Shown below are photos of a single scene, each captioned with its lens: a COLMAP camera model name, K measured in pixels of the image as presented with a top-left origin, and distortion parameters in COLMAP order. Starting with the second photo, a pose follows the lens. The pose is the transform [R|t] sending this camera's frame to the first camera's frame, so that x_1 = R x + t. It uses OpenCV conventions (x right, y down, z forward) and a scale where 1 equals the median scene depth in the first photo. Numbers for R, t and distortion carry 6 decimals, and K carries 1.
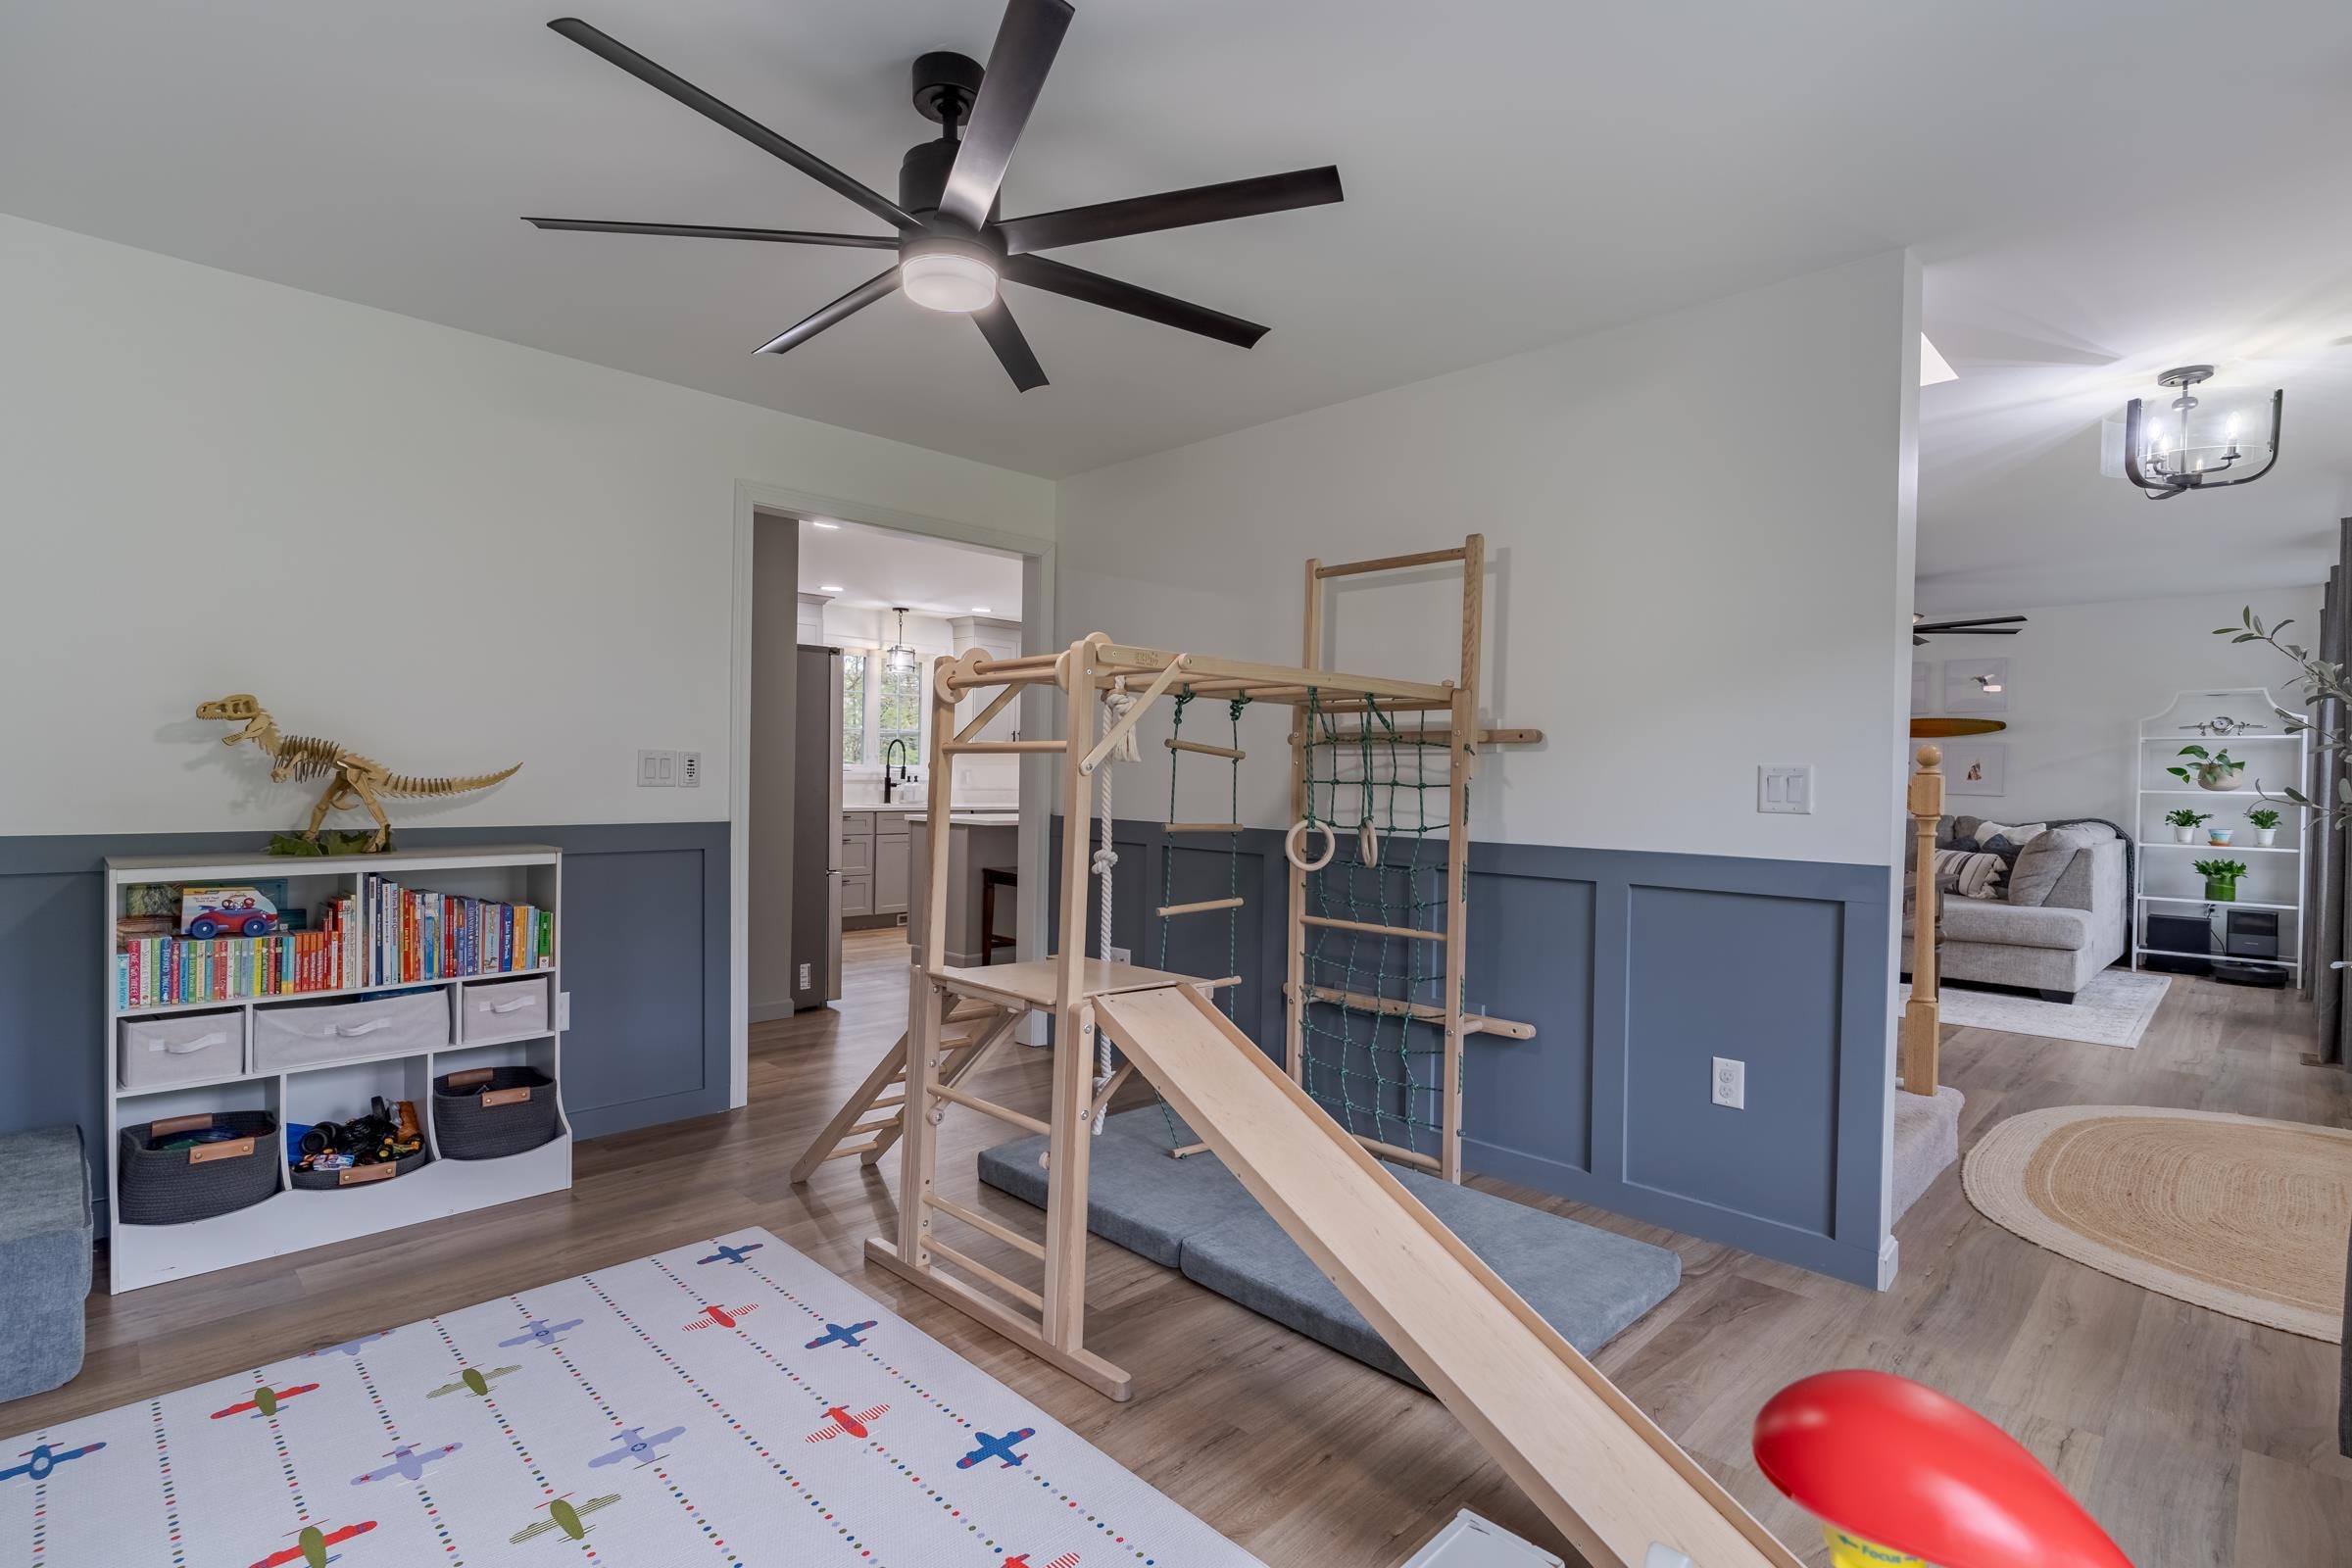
lens RADIAL K [[1126.1, 0, 1167.0], [0, 1126.1, 820.5], [0, 0, 1]] dist [0.000067, 0.000750]
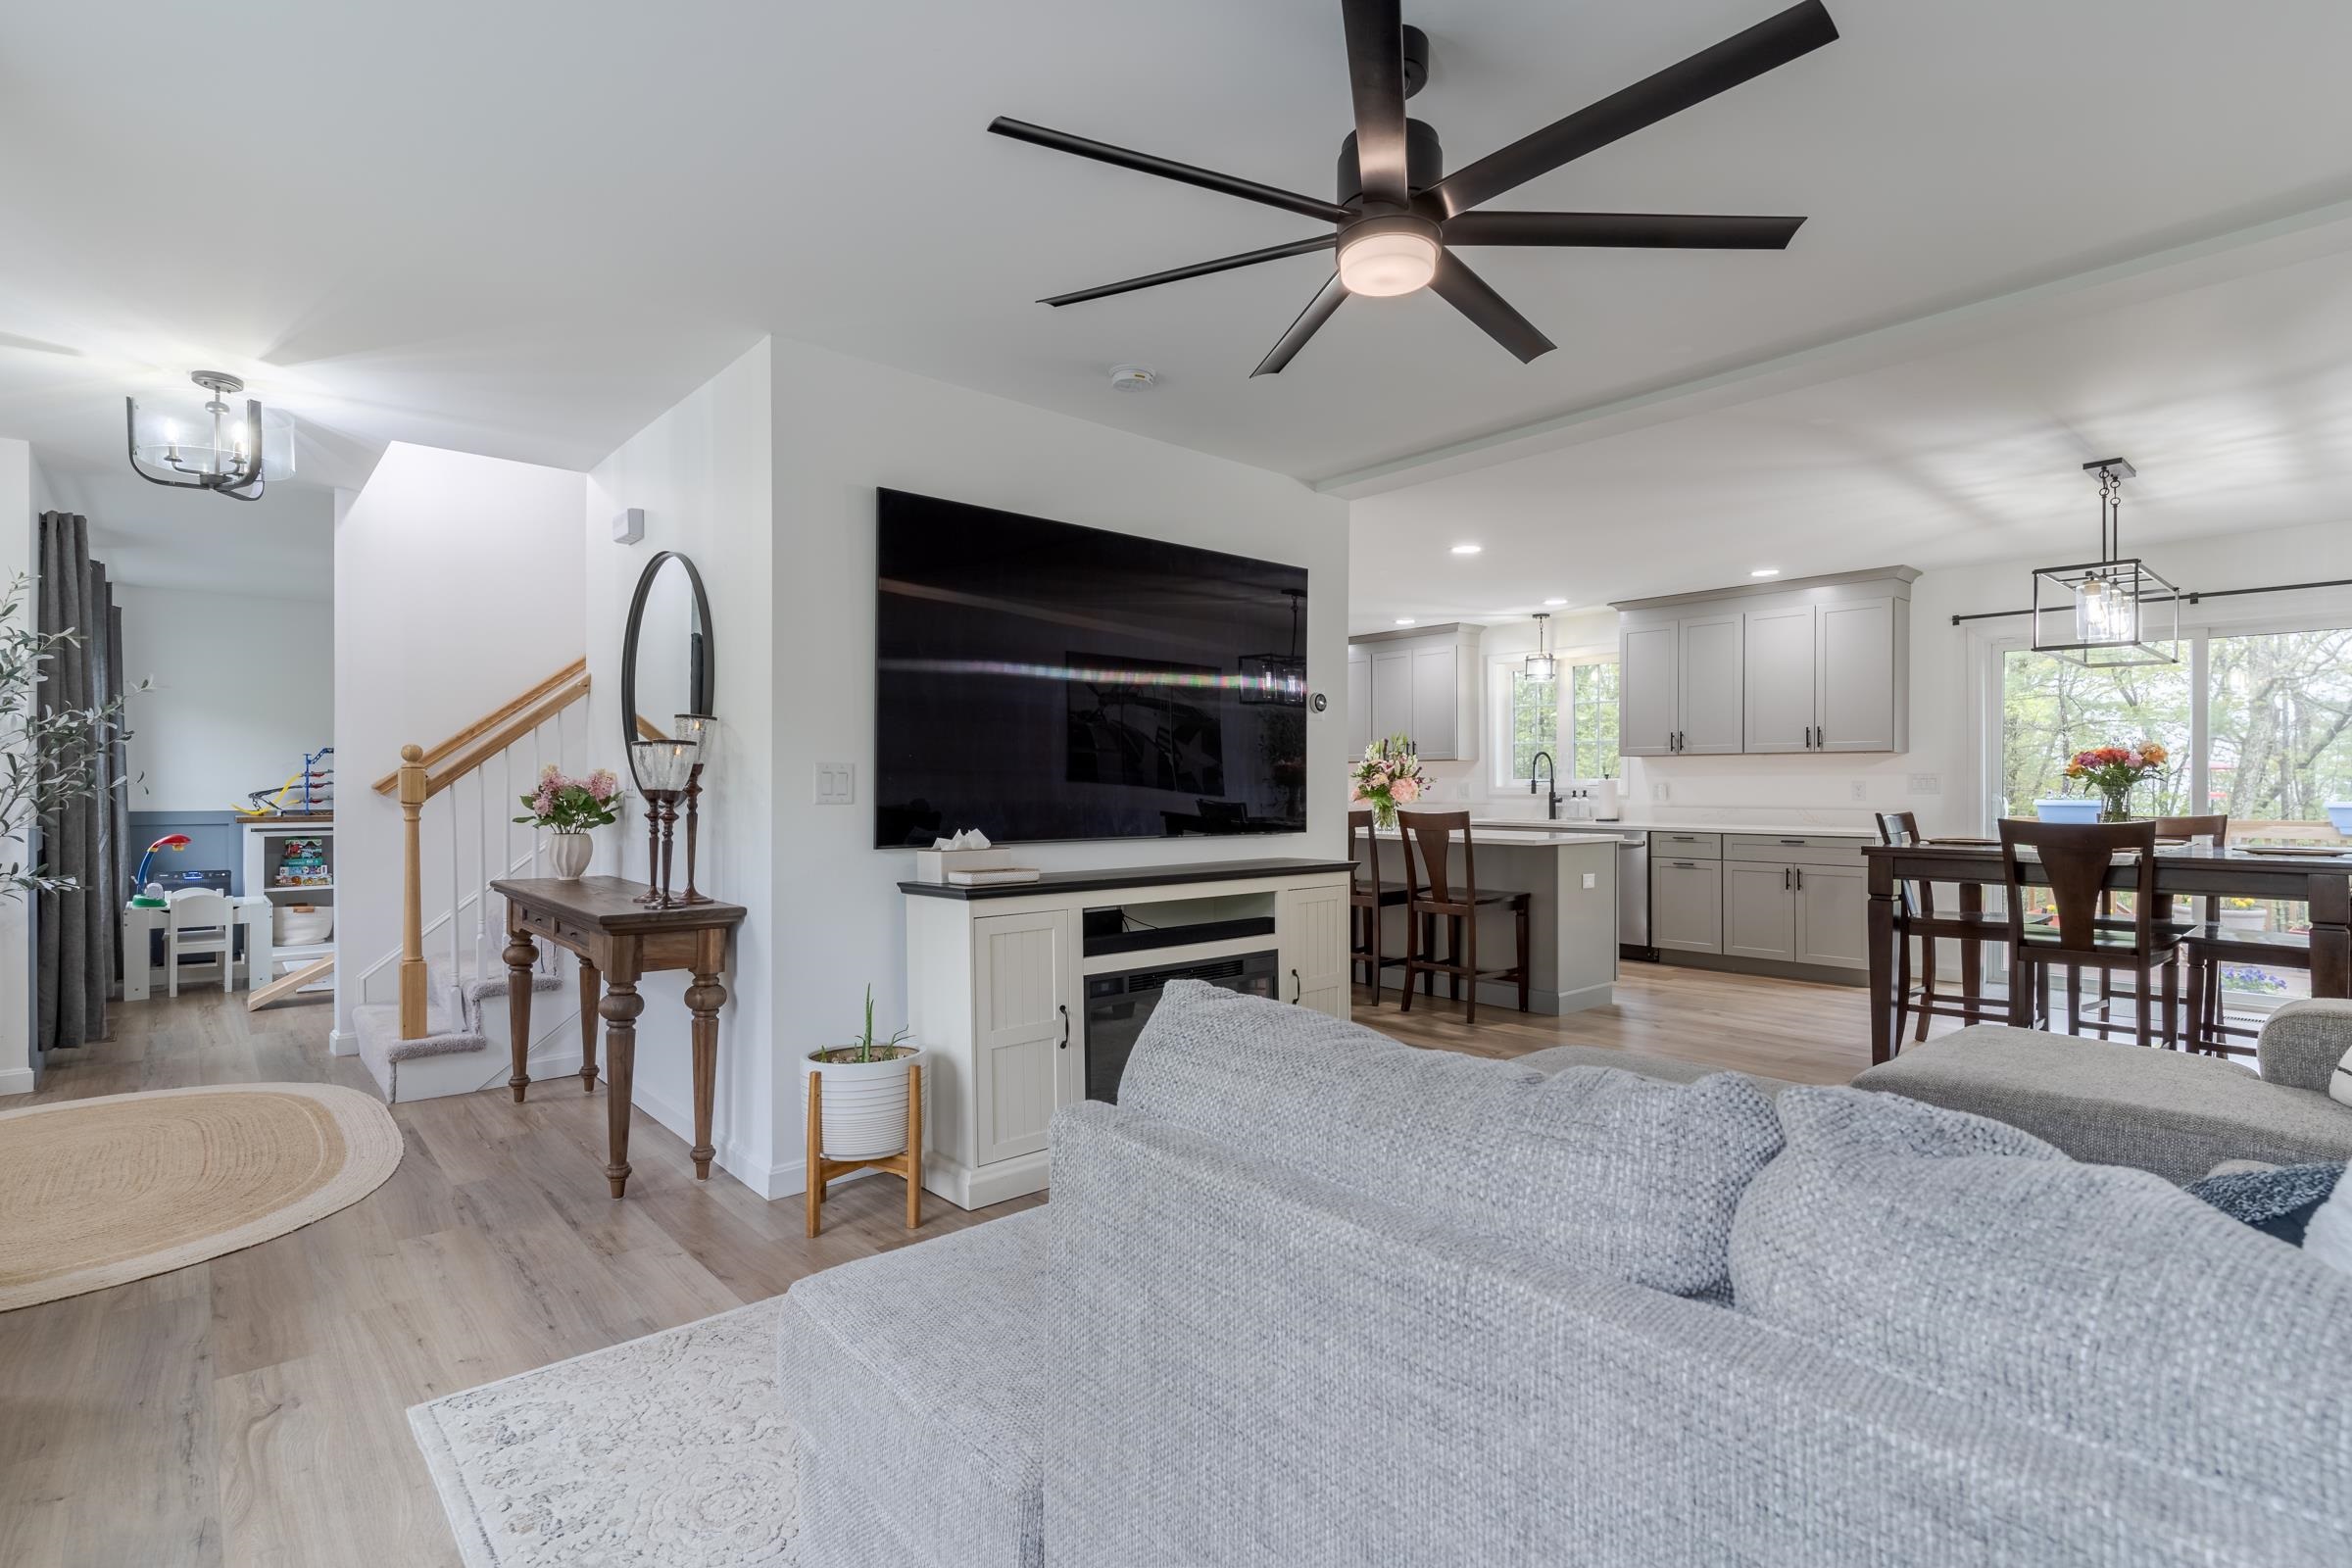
lens RADIAL K [[1126.1, 0, 1171.3], [0, 1126.1, 788.5], [0, 0, 1]] dist [0.000067, 0.000750]
pose [[-0.072109, -0.015754, -0.997272, 0.911548], [-0.042062, 0.999034, -0.012741, -0.019821], [0.996509, 0.041028, -0.072702, 0.944545]]
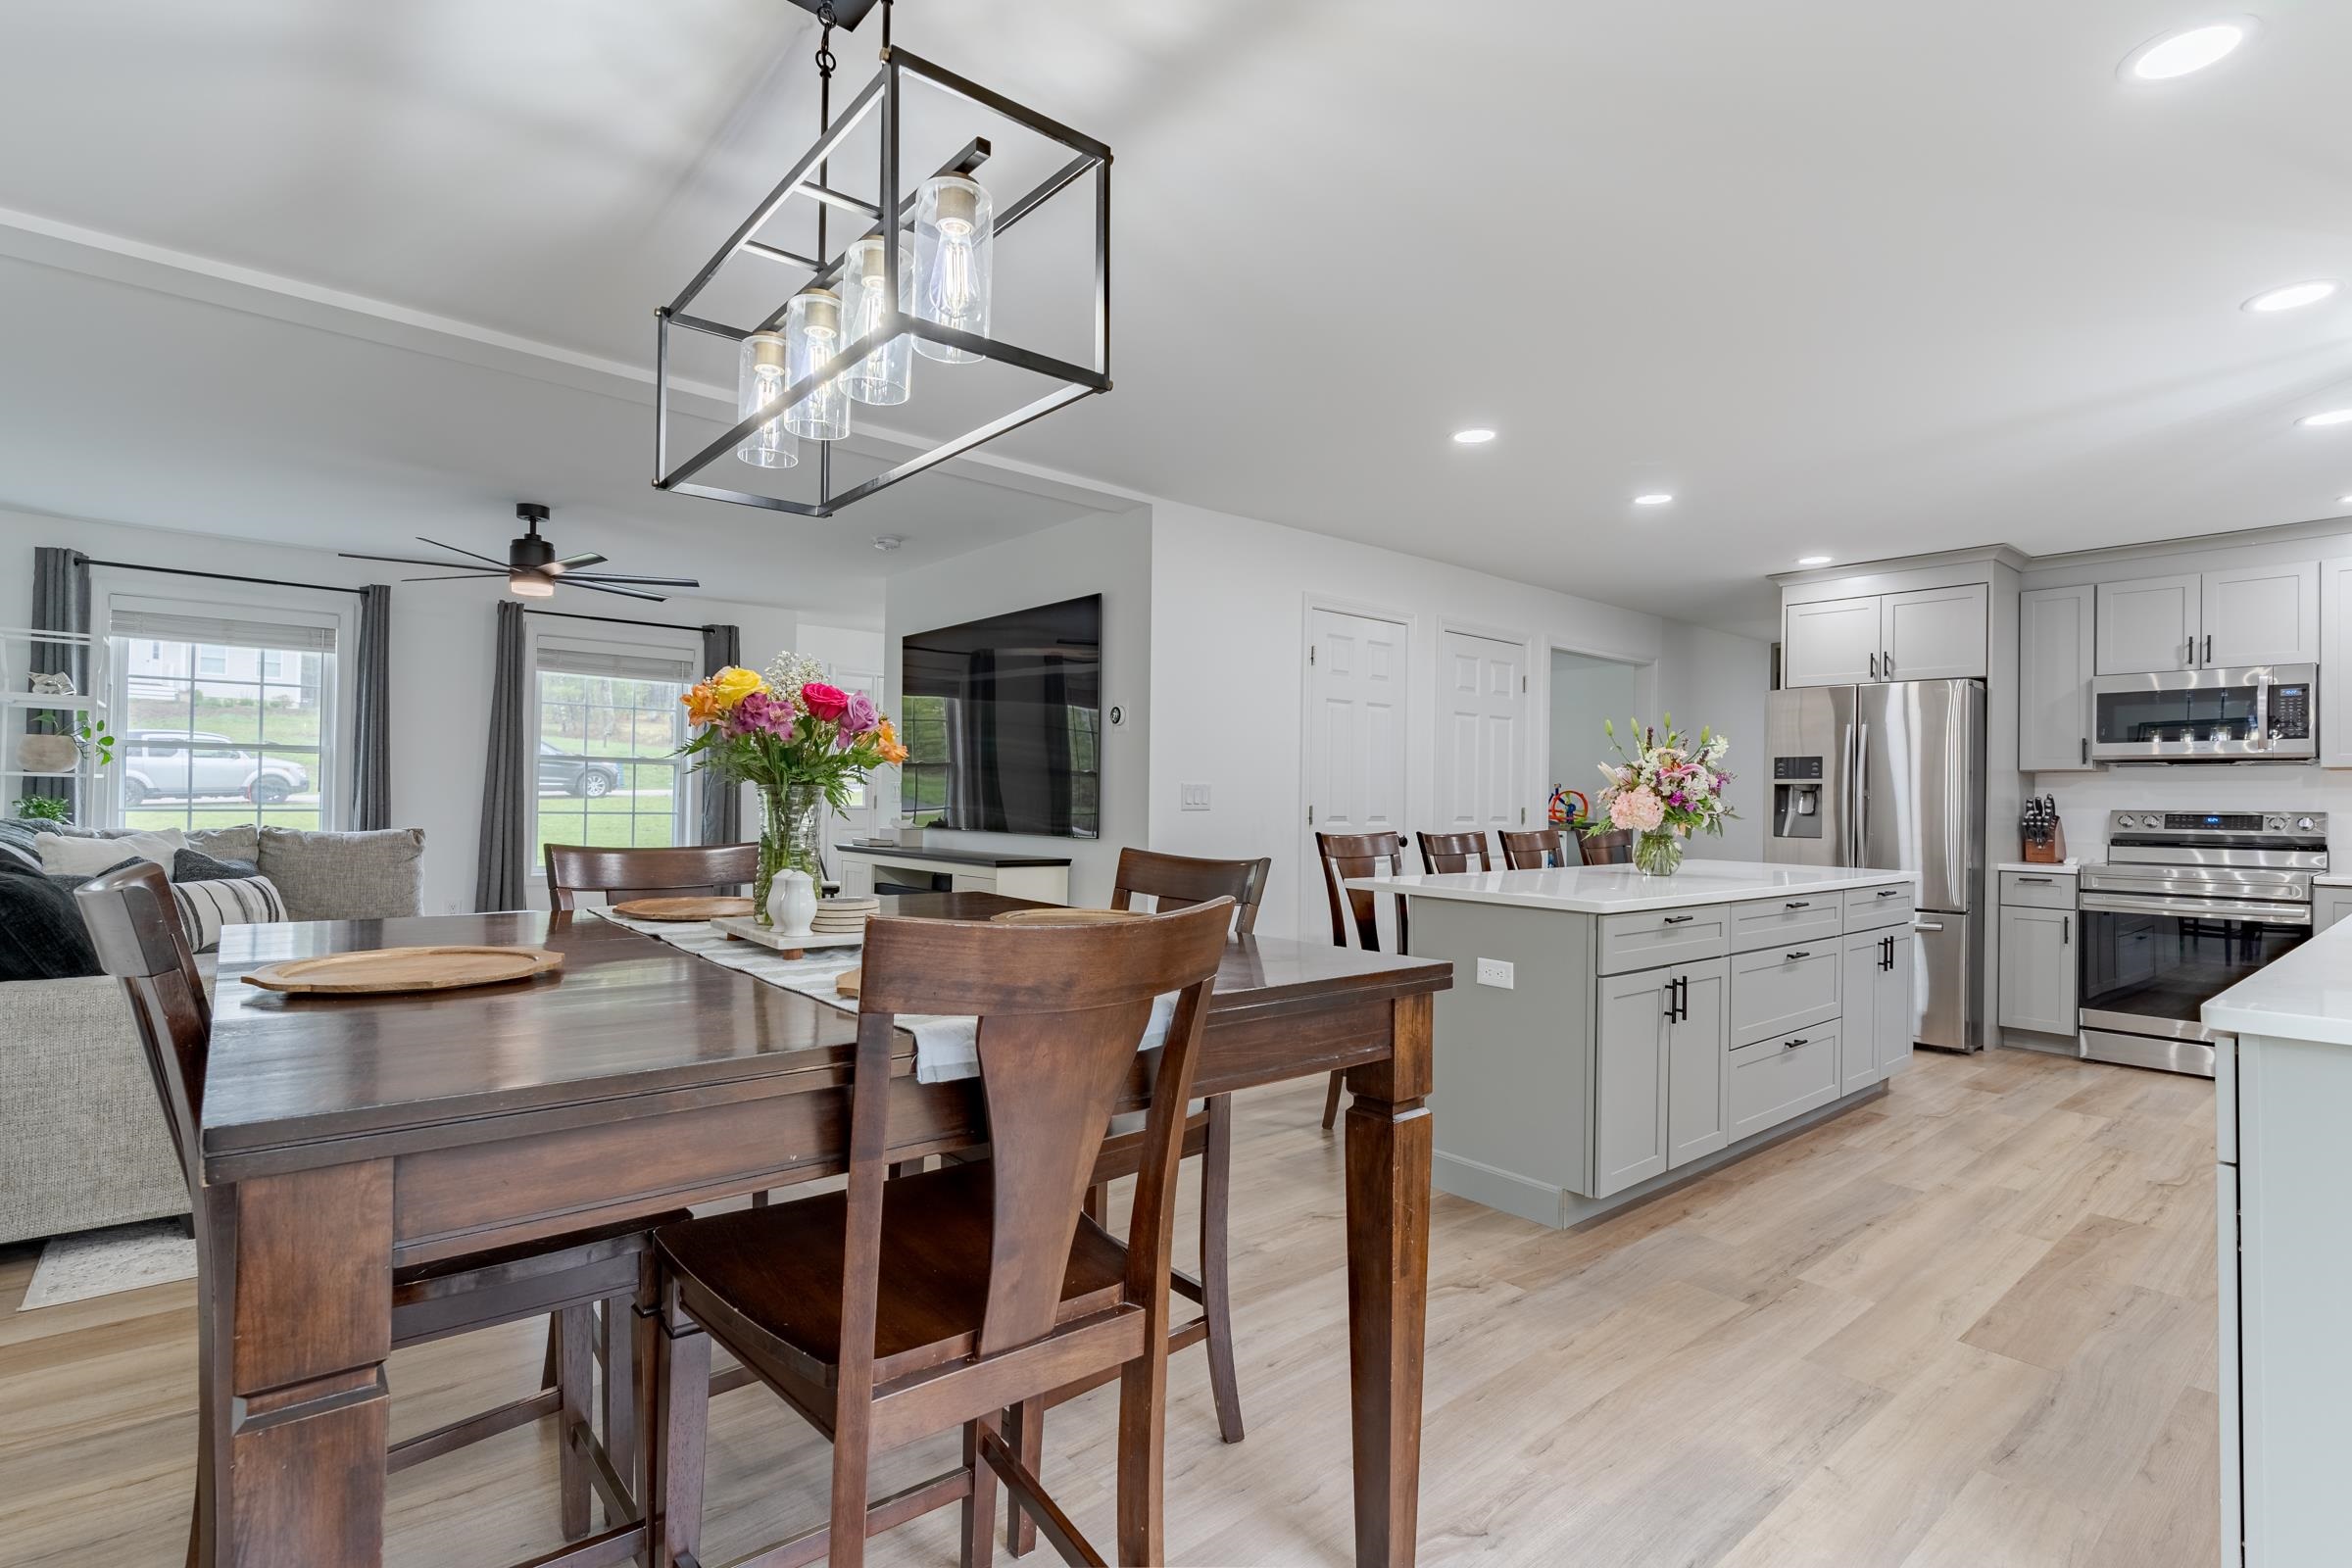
lens RADIAL K [[1126.1, 0, 1178.1], [0, 1126.1, 787.0], [0, 0, 1]] dist [0.000067, 0.000750]
pose [[-0.995528, -0.032828, 0.088581, 0.143837], [-0.030161, 0.999055, 0.031283, -0.061425], [-0.089524, 0.028472, -0.995578, 1.664298]]
